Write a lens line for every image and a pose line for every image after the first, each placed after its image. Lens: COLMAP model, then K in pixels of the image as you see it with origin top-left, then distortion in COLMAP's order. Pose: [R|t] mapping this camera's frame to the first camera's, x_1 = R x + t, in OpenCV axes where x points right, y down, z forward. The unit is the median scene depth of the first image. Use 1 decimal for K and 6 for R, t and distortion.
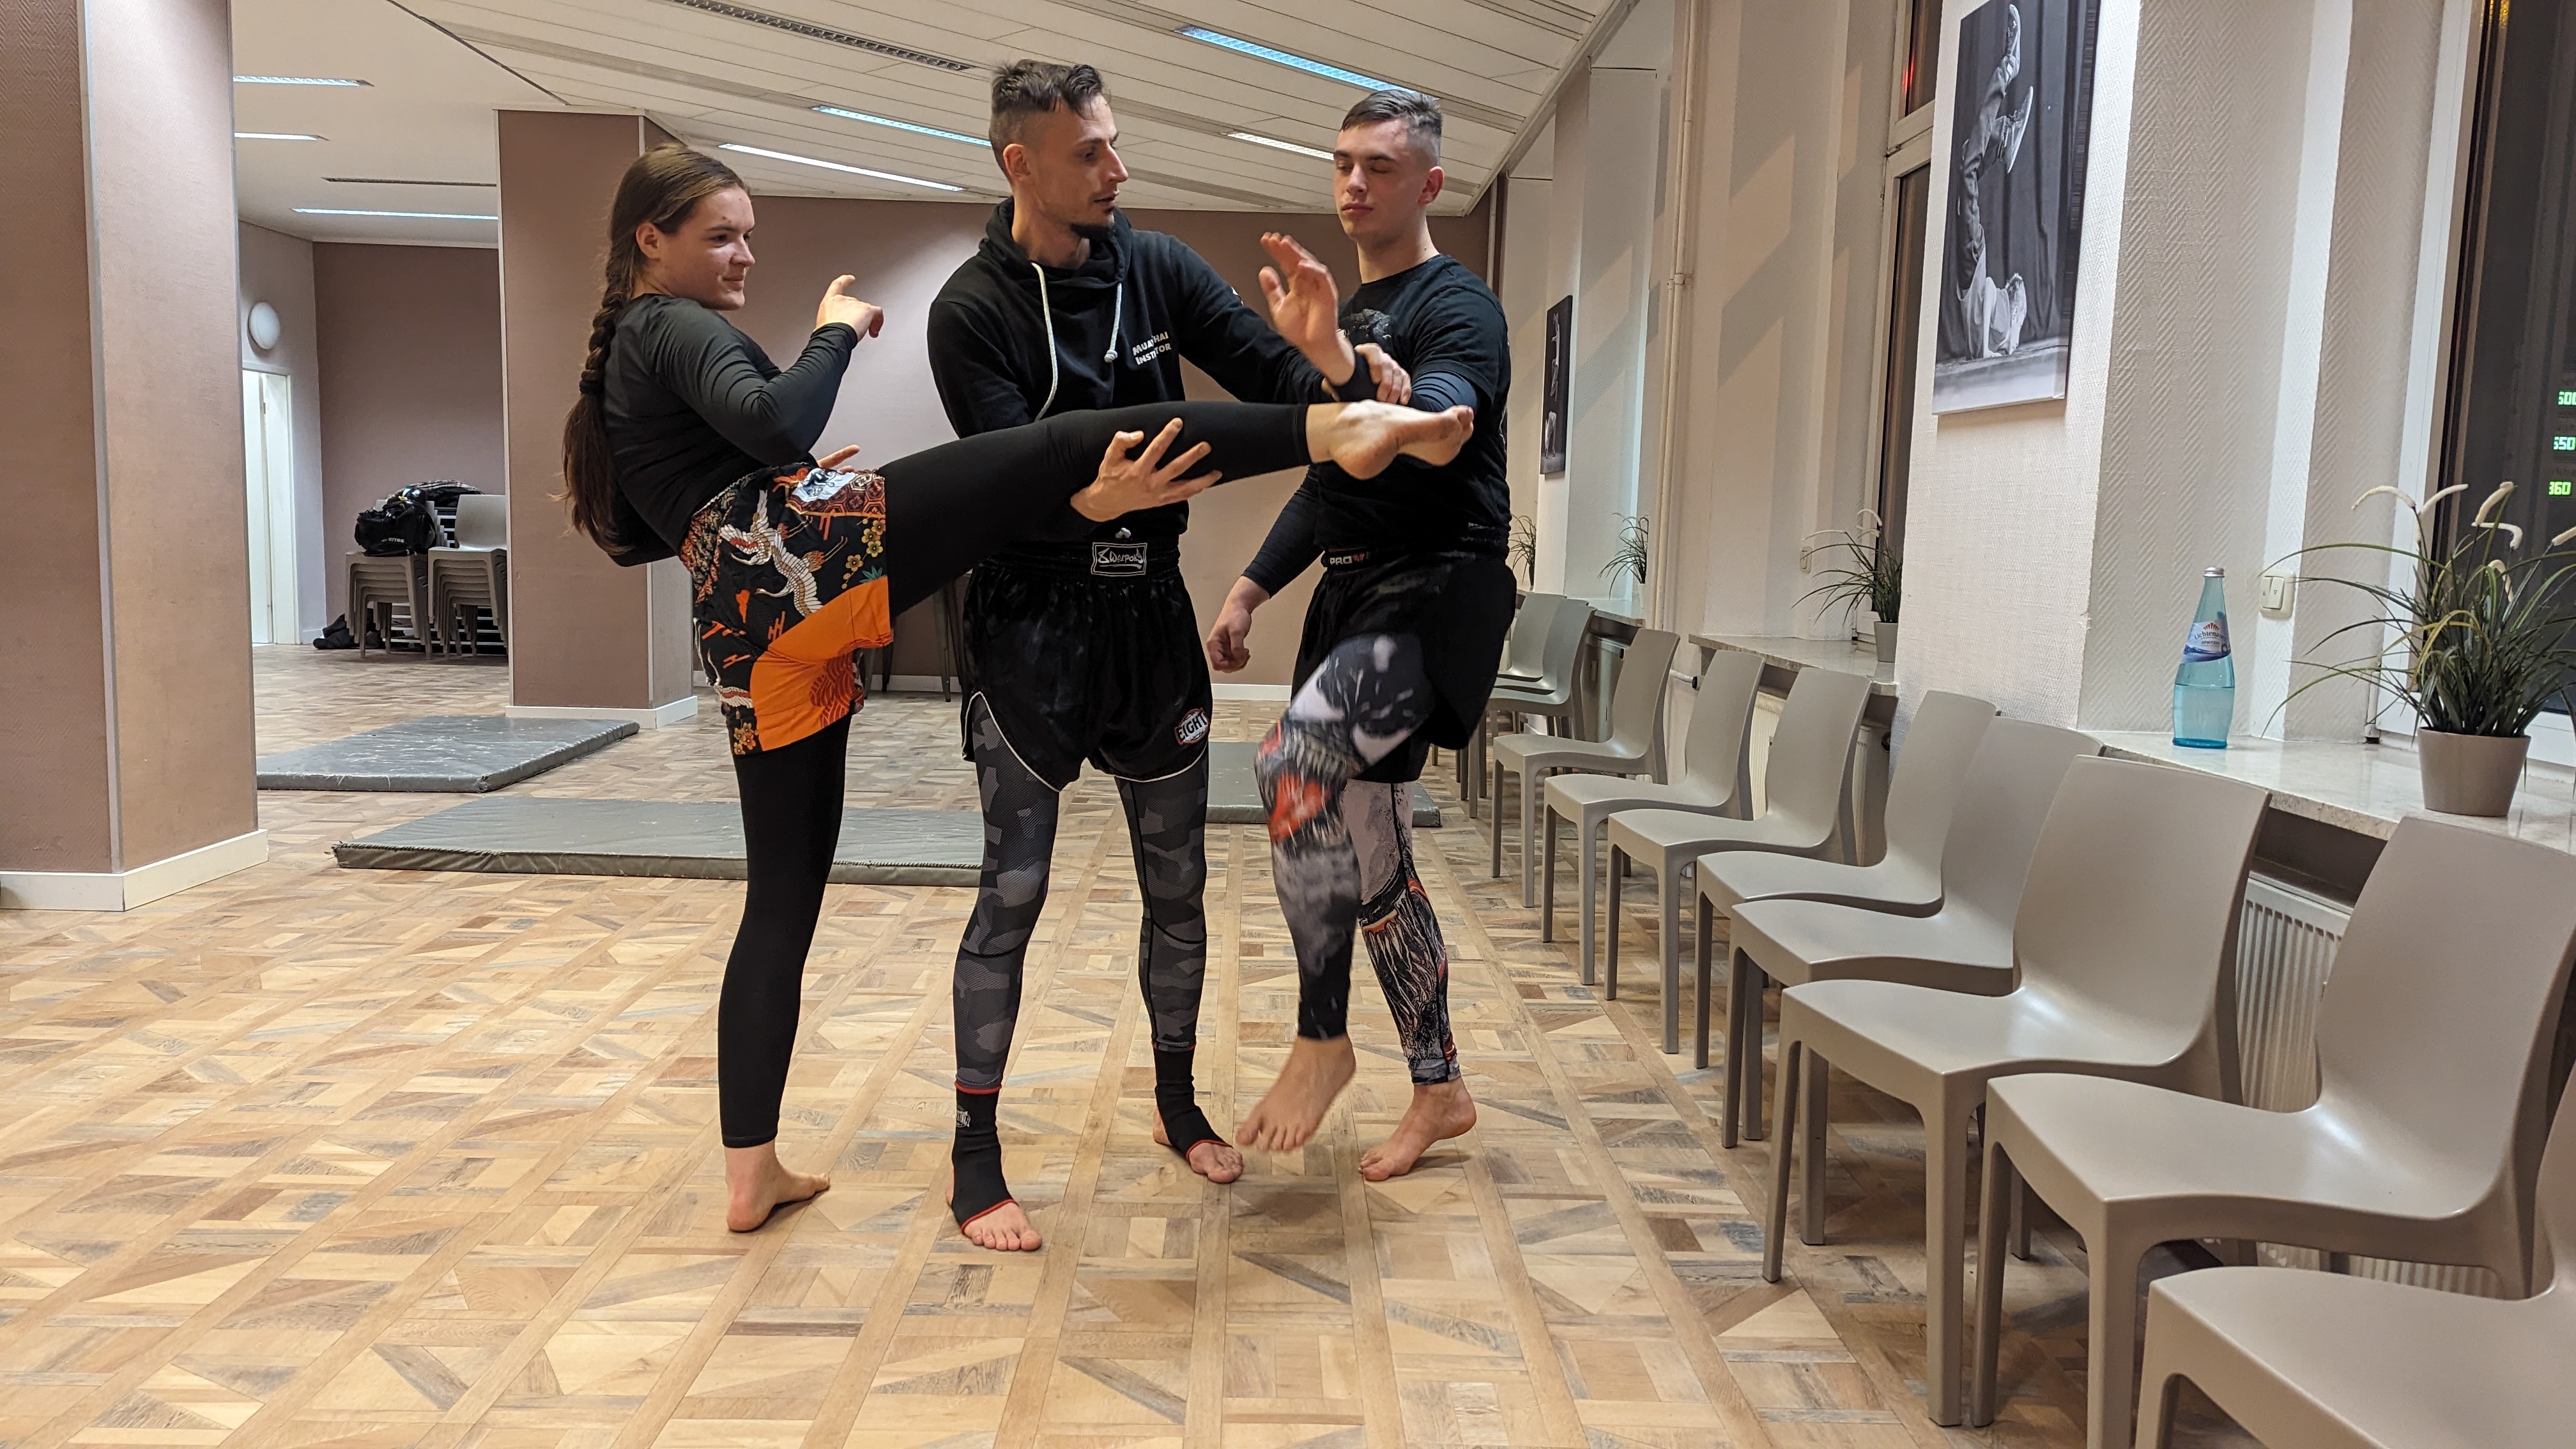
lens RADIAL K [[1795.6, 0, 1297.4], [0, 1795.6, 717.9], [0, 0, 1]] dist [0.051211, -0.031382]
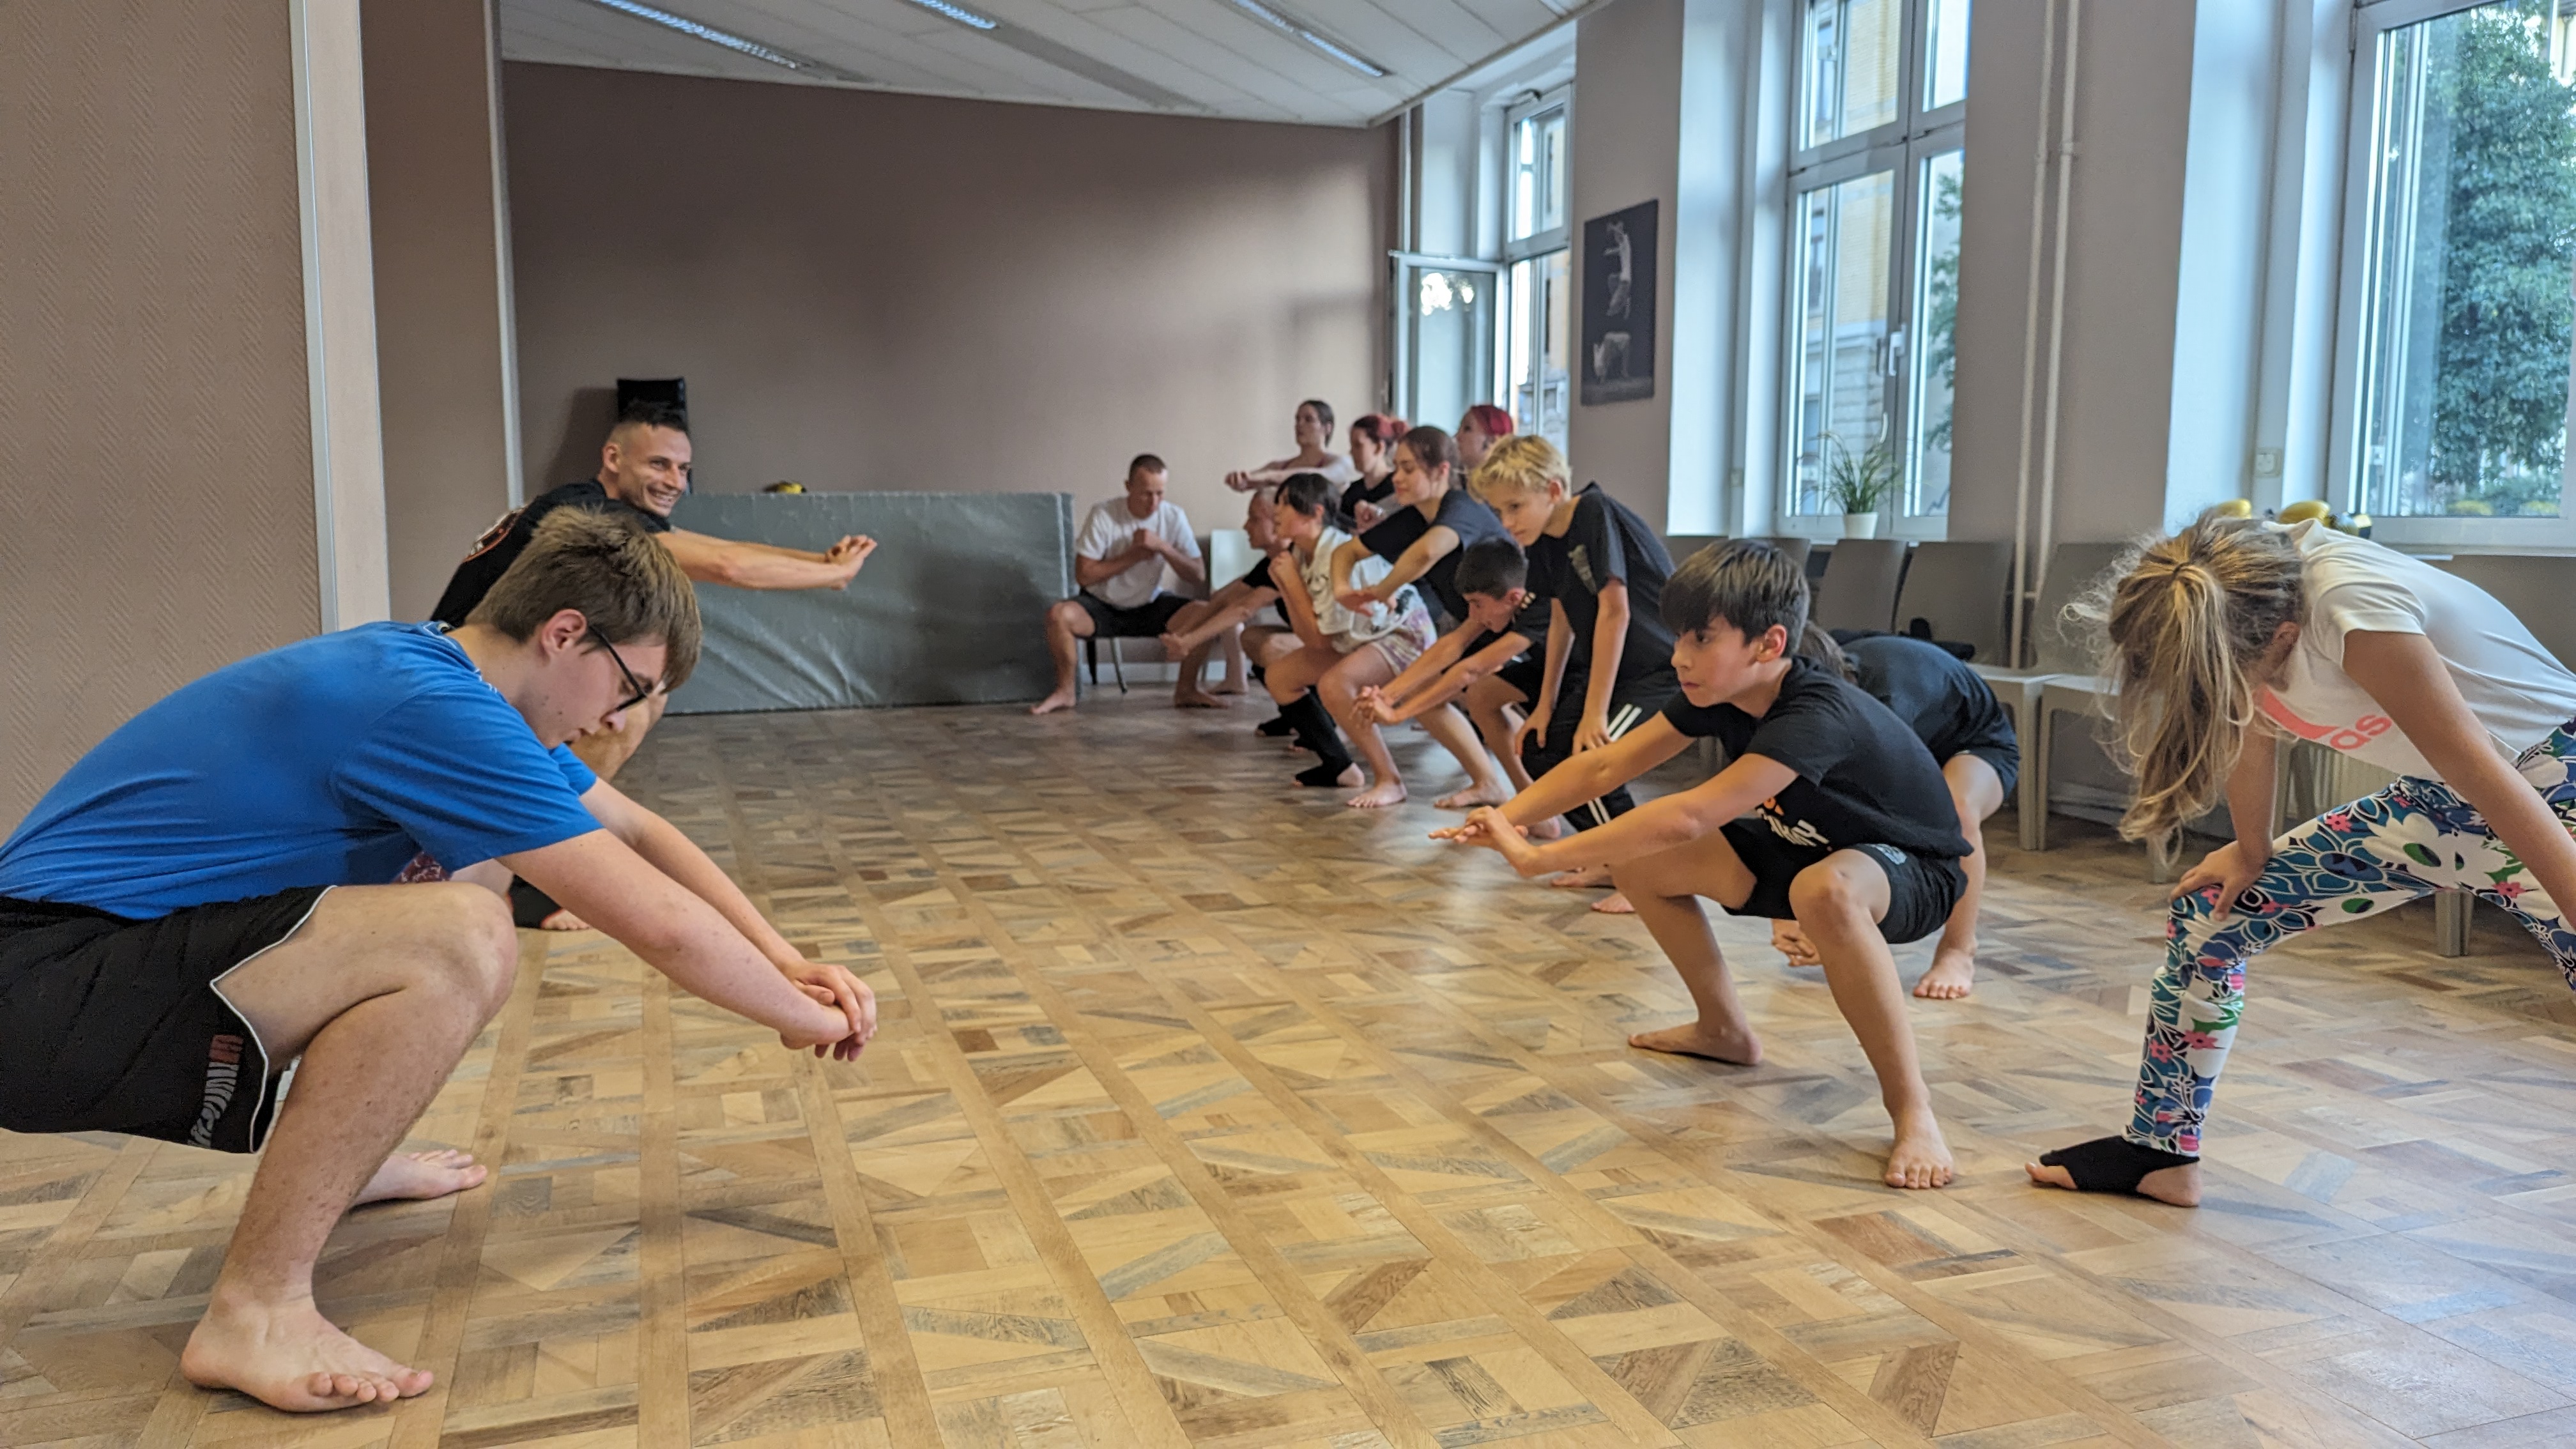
lens RADIAL K [[1795.6, 0, 1287.3], [0, 1795.6, 719.7], [0, 0, 1]] dist [0.051211, -0.031382]
pose [[0.948115, -0.060062, 0.312202, -0.661388], [0.057069, 0.998195, 0.018725, -0.009207], [-0.312763, 0.000064, 0.949831, 0.431459]]
